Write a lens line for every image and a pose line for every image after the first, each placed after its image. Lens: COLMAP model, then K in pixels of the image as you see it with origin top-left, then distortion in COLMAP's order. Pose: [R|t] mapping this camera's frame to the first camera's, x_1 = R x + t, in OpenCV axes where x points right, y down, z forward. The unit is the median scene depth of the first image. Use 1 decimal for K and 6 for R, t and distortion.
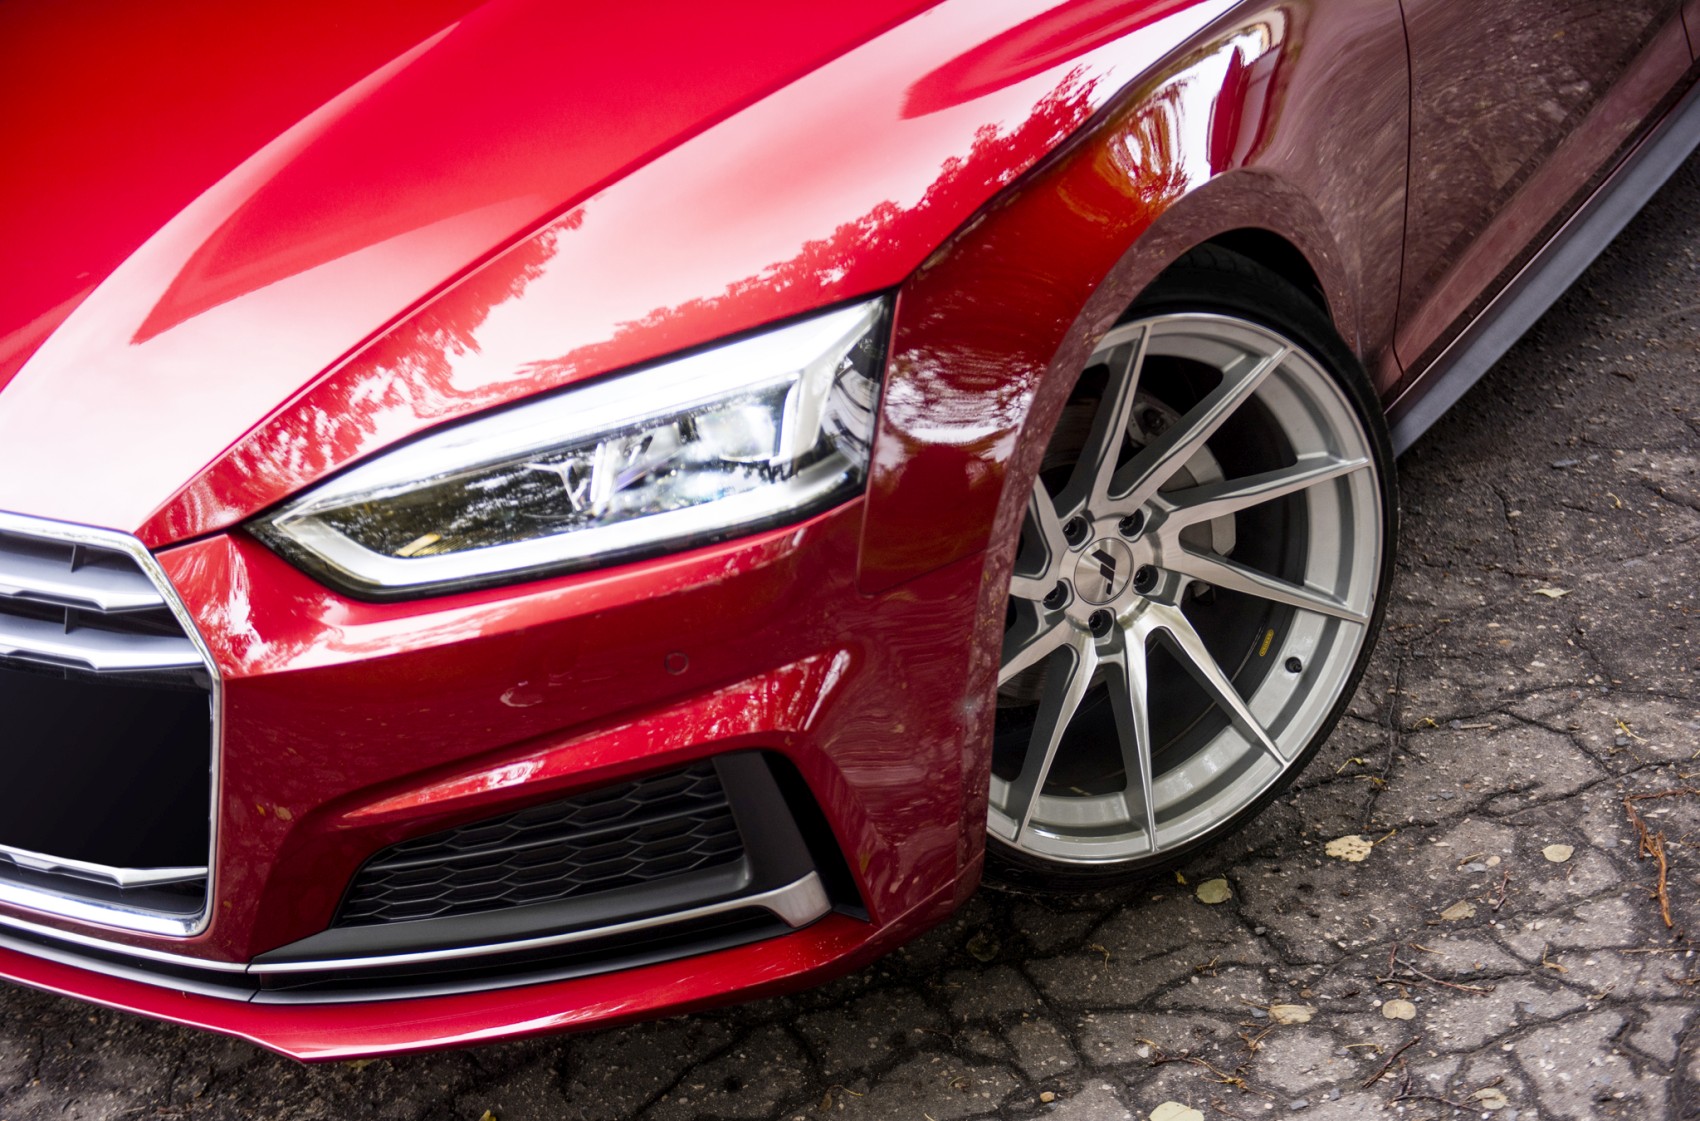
lens RADIAL K [[2276.1, 0, 920.2], [0, 2276.1, 558.9], [0, 0, 1]] dist [0.127433, -0.046973]
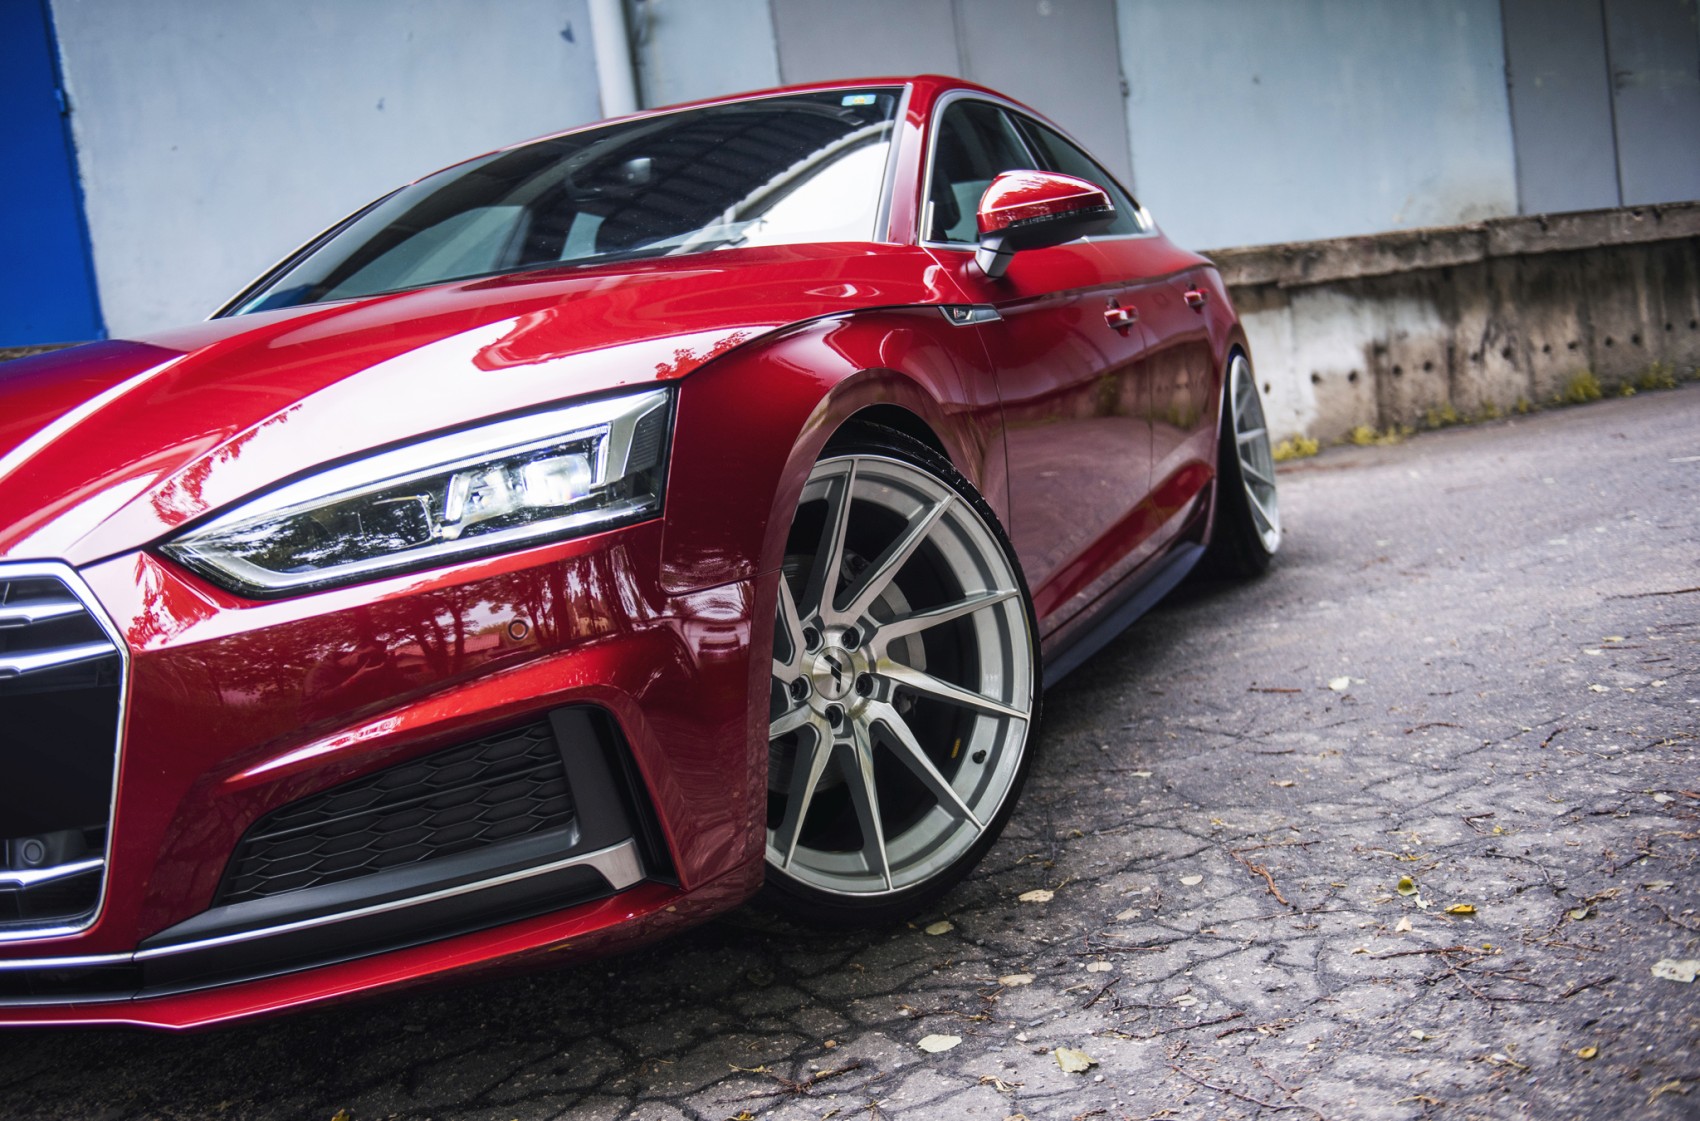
lens RADIAL K [[1566.6, 0, 851.9], [0, 1566.6, 500.9], [0, 0, 1]] dist [0.040778, 0.000377]
pose [[0.988203, -0.036285, 0.148787, -0.041482], [0.087776, 0.930314, -0.356105, 0.243506], [-0.125497, 0.364964, 0.922525, 0.128870]]
